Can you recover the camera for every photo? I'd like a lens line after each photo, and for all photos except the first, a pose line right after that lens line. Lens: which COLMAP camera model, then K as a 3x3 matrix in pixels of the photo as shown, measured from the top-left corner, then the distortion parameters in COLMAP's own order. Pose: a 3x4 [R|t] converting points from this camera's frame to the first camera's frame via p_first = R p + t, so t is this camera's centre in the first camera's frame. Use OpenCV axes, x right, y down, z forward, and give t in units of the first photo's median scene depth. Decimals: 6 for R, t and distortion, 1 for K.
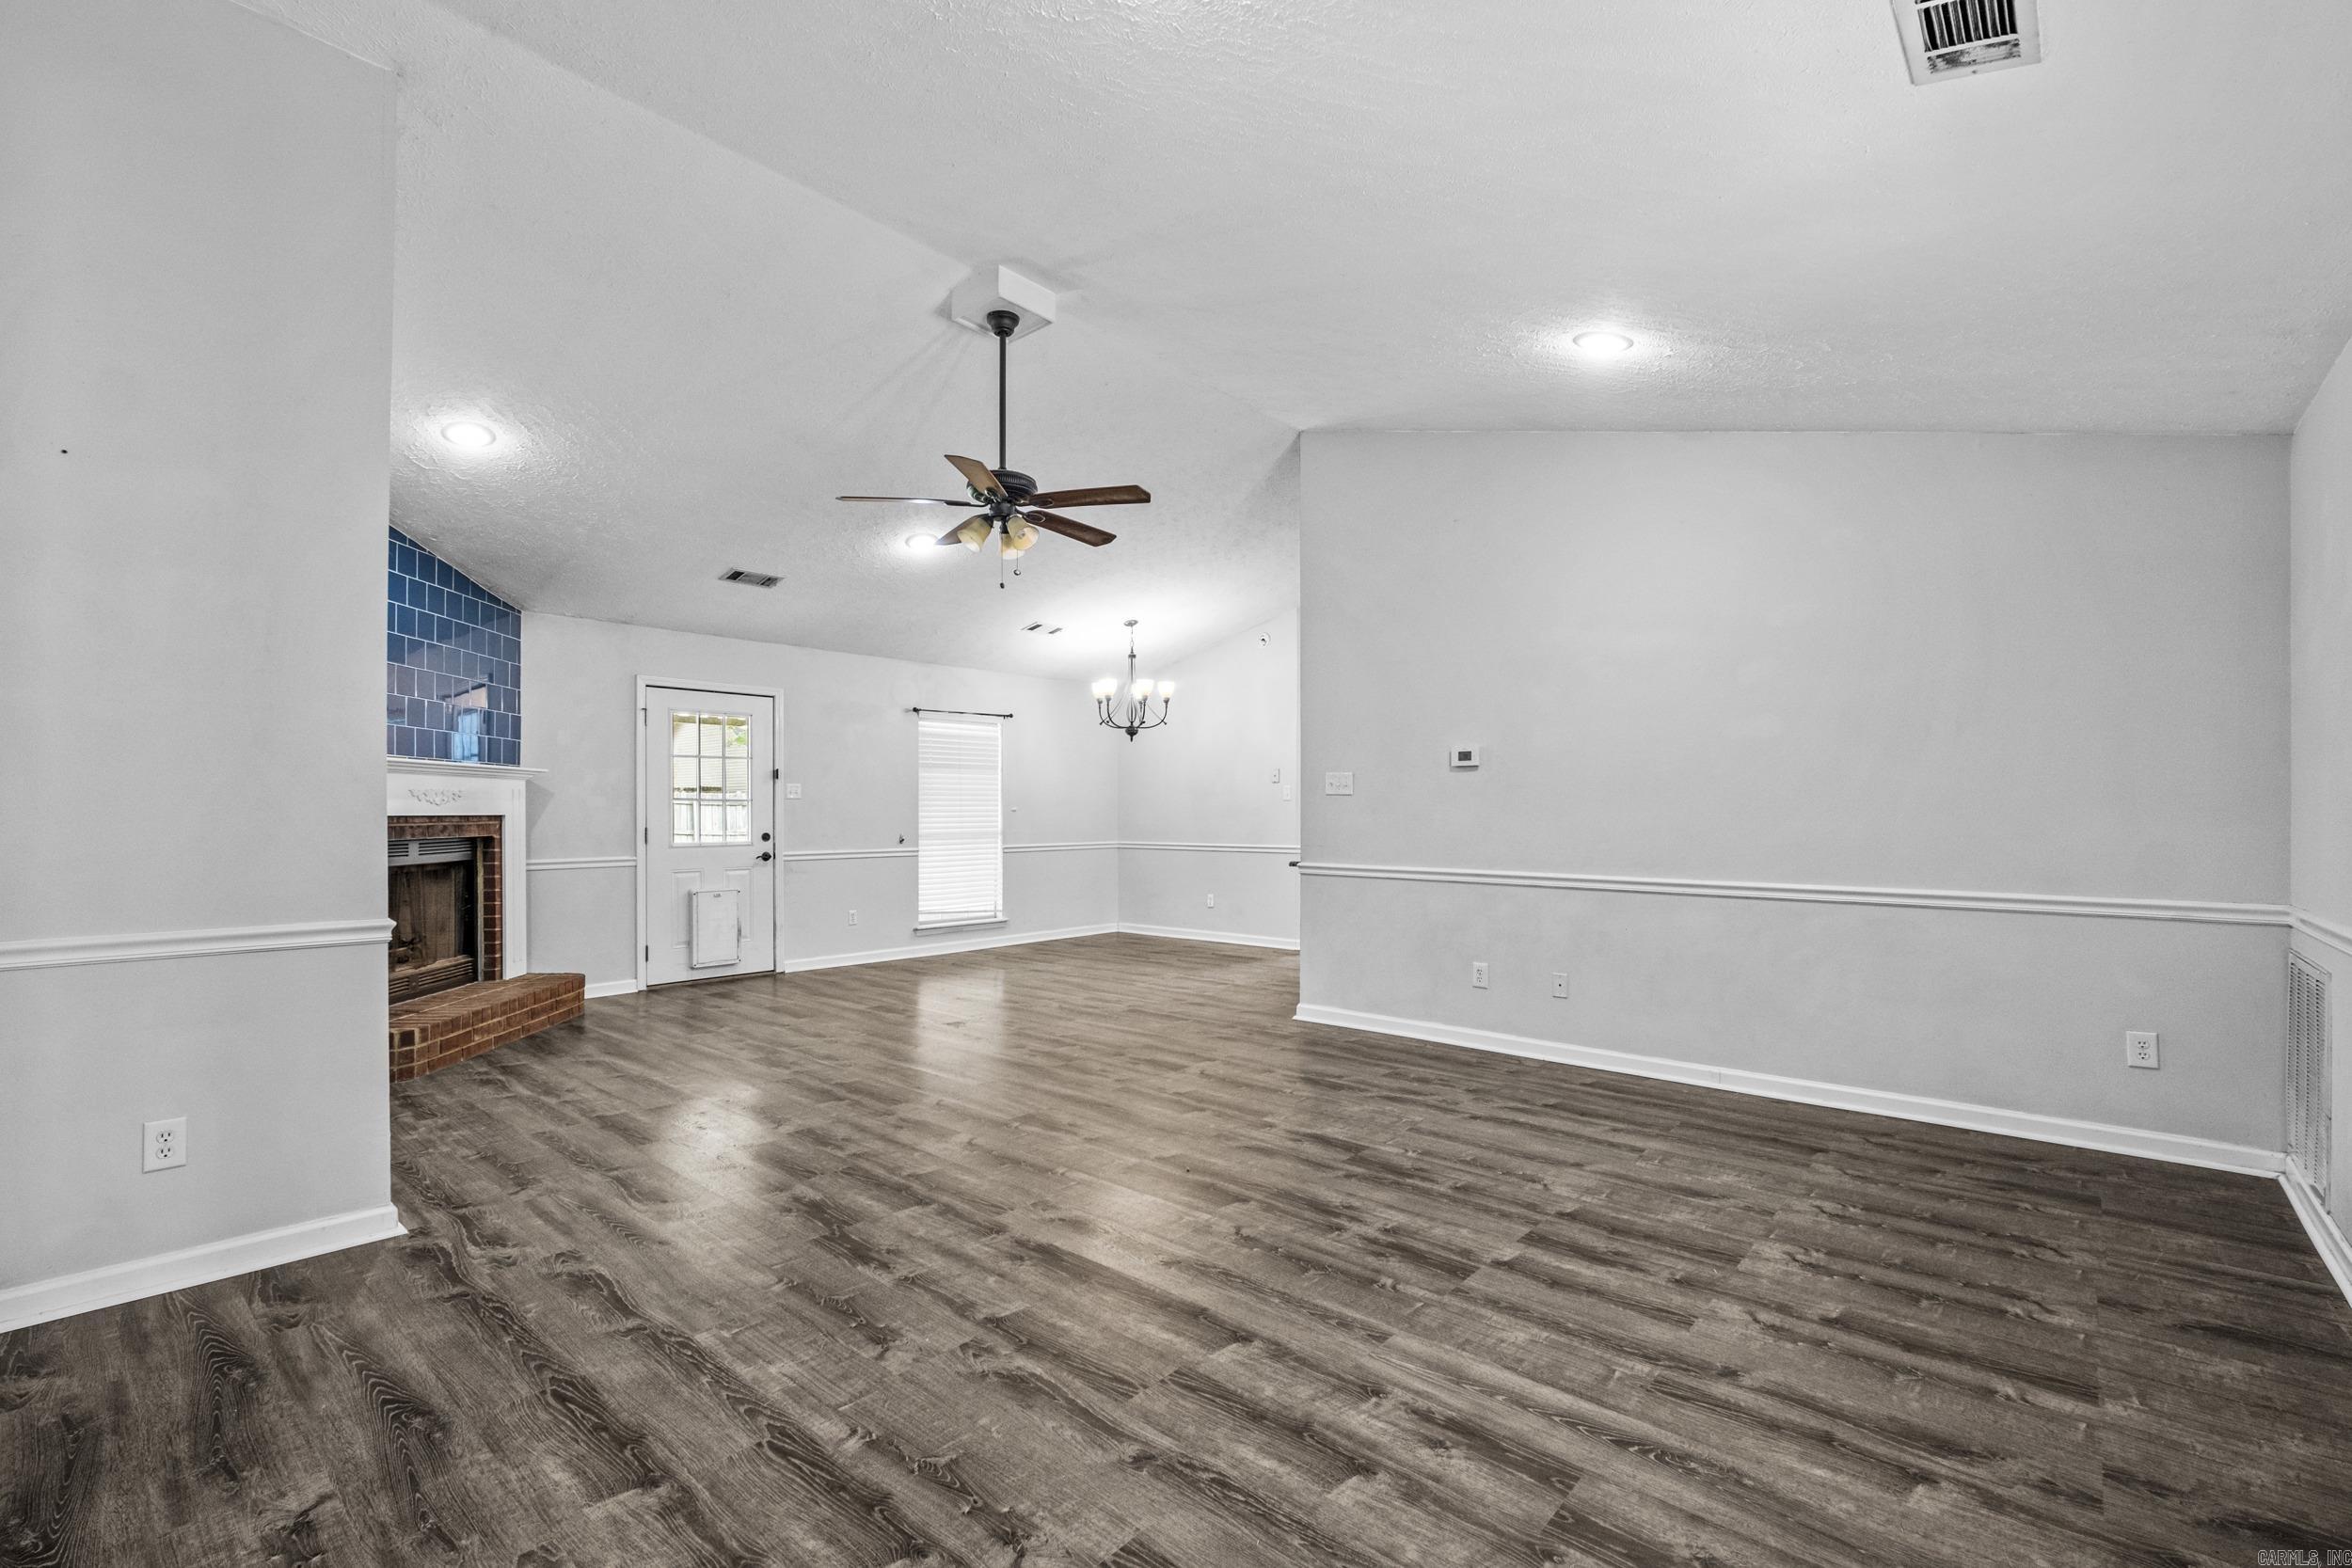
lens RADIAL K [[1029.1, 0, 1159.0], [0, 1029.1, 813.7], [0, 0, 1]] dist [-0.006164, -0.000591]
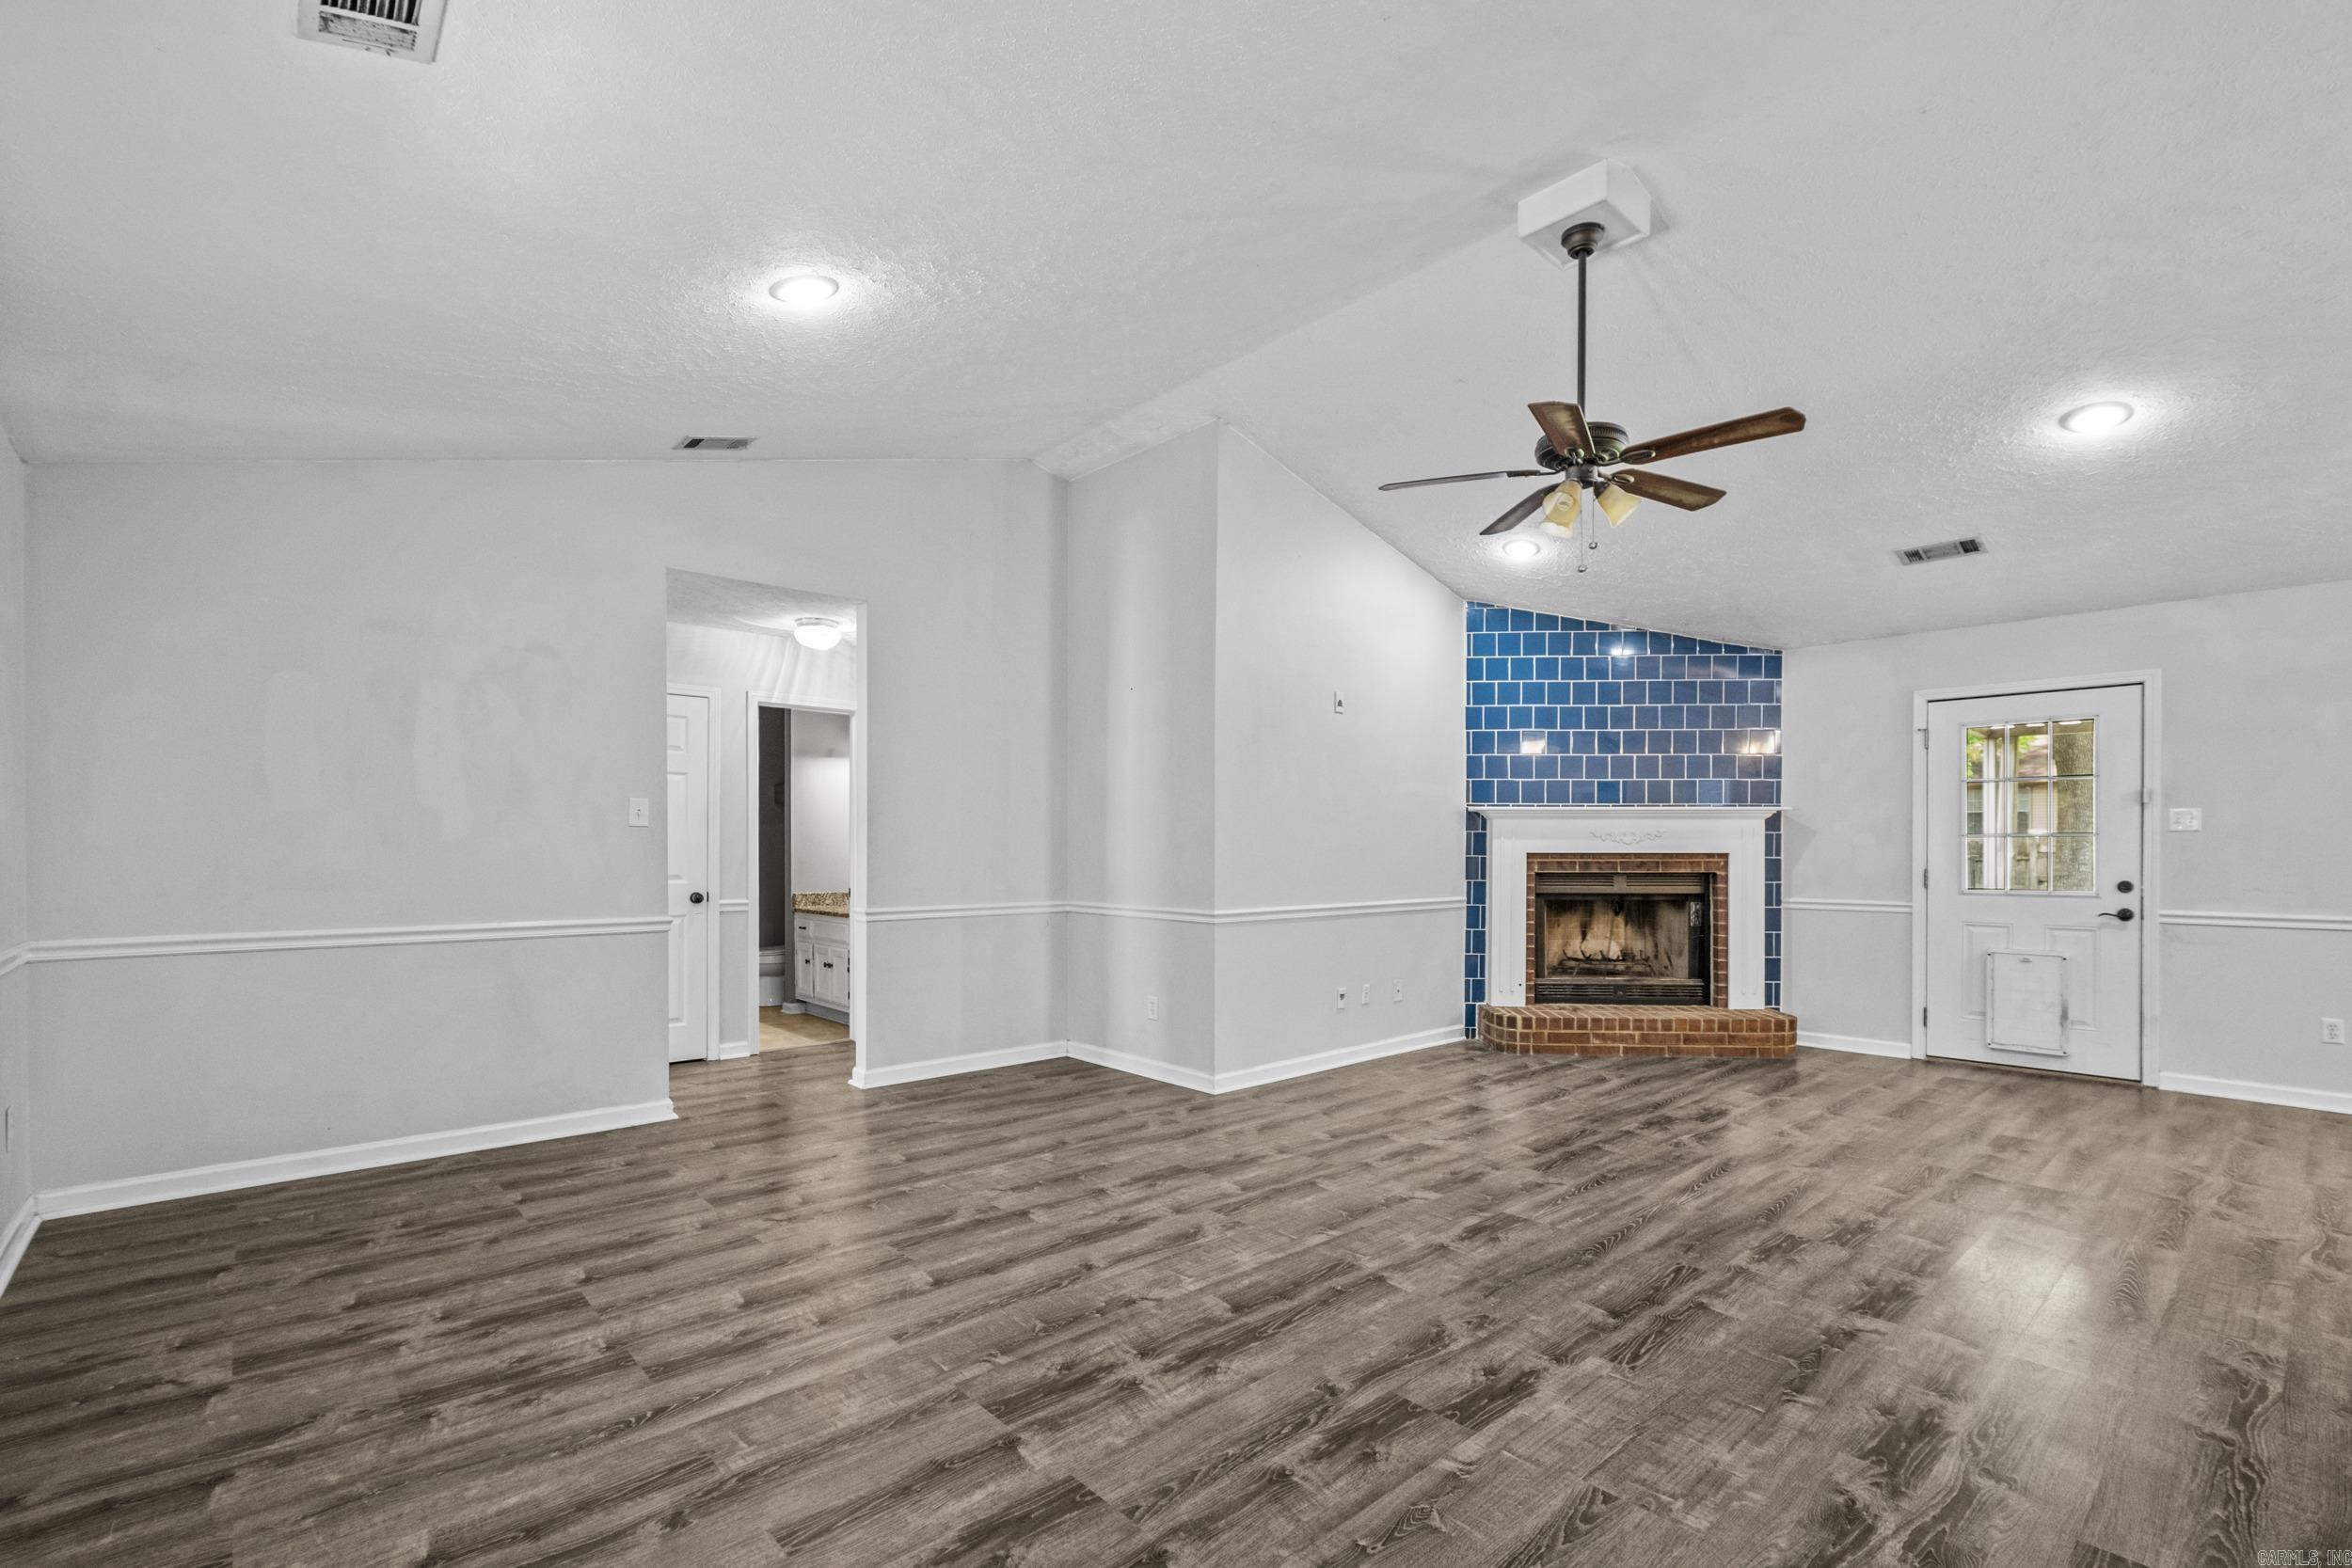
lens RADIAL K [[1044.1, 0, 1162.3], [0, 1044.1, 851.8], [0, 0, 1]] dist [-0.008059, 0.000547]
pose [[-0.117587, 0.003708, -0.993056, 0.733885], [-0.003830, 0.999984, 0.004187, -0.002906], [0.993055, 0.004296, -0.117571, 0.811590]]
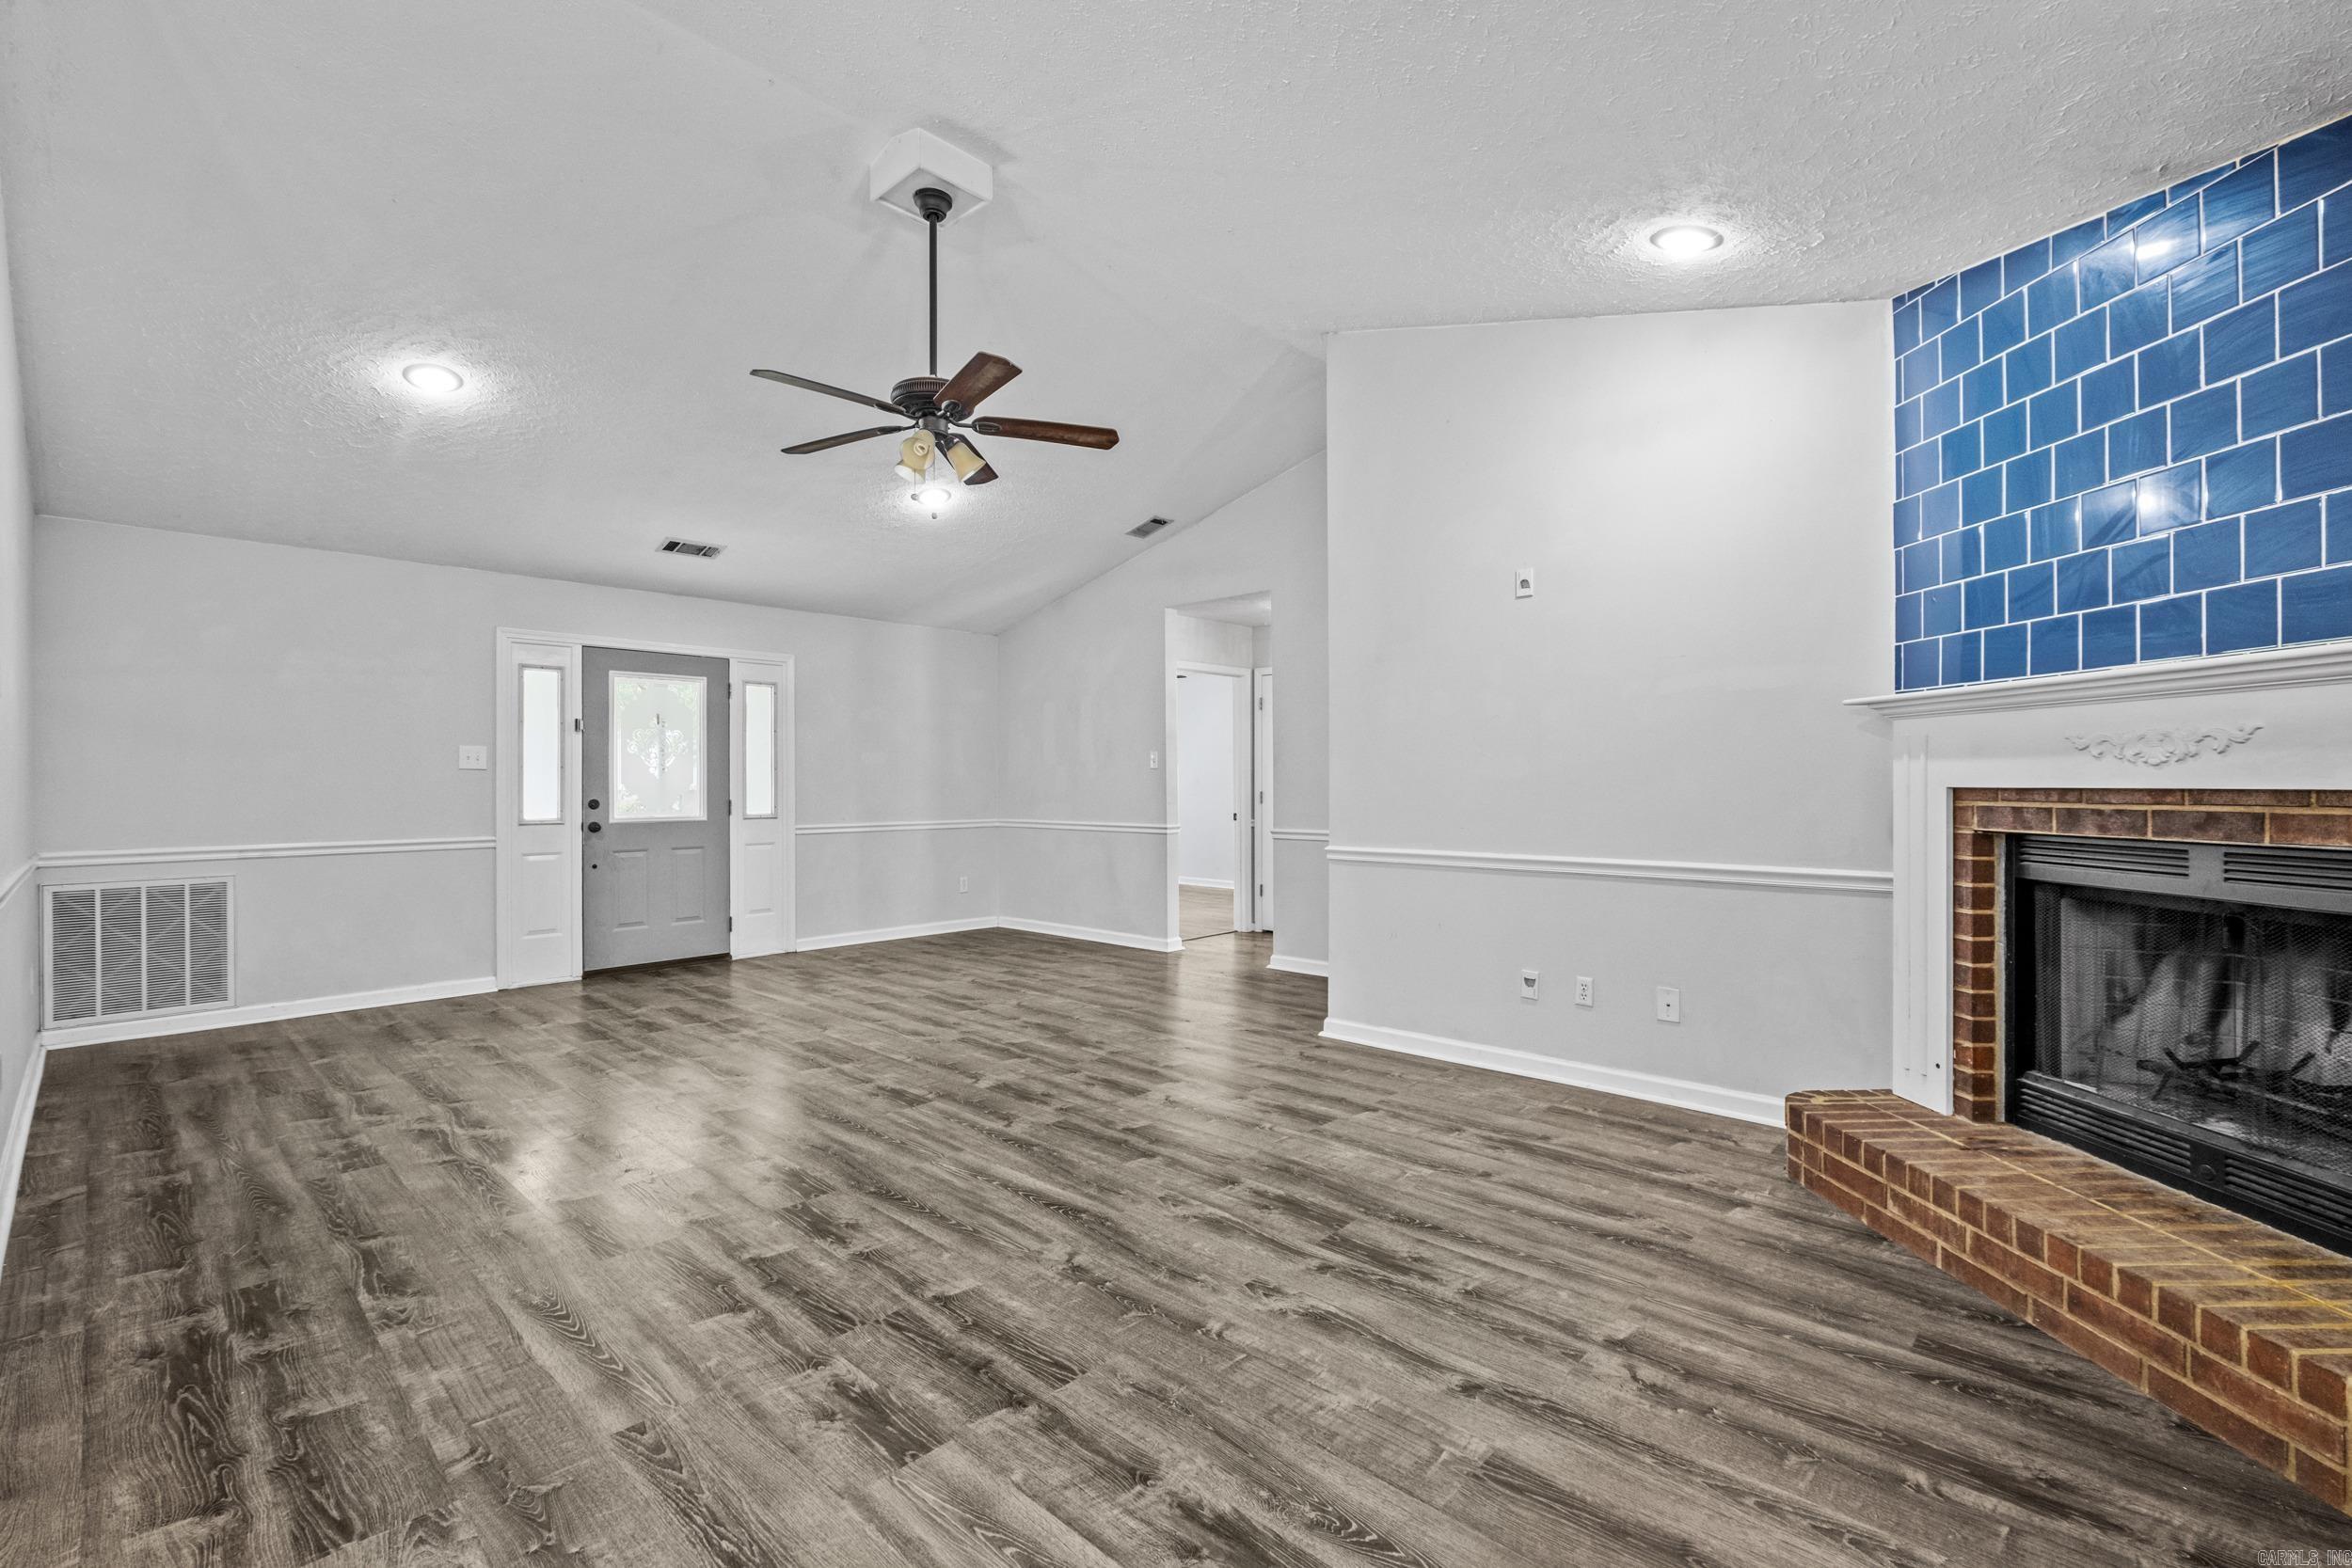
lens RADIAL K [[1015.7, 0, 1162.0], [0, 1015.7, 779.6], [0, 0, 1]] dist [-0.008579, -0.000048]
pose [[-0.999658, 0.003422, 0.025920, -0.380569], [0.003437, 0.999994, 0.000513, -0.004854], [-0.025919, 0.000602, -0.999664, 1.925655]]
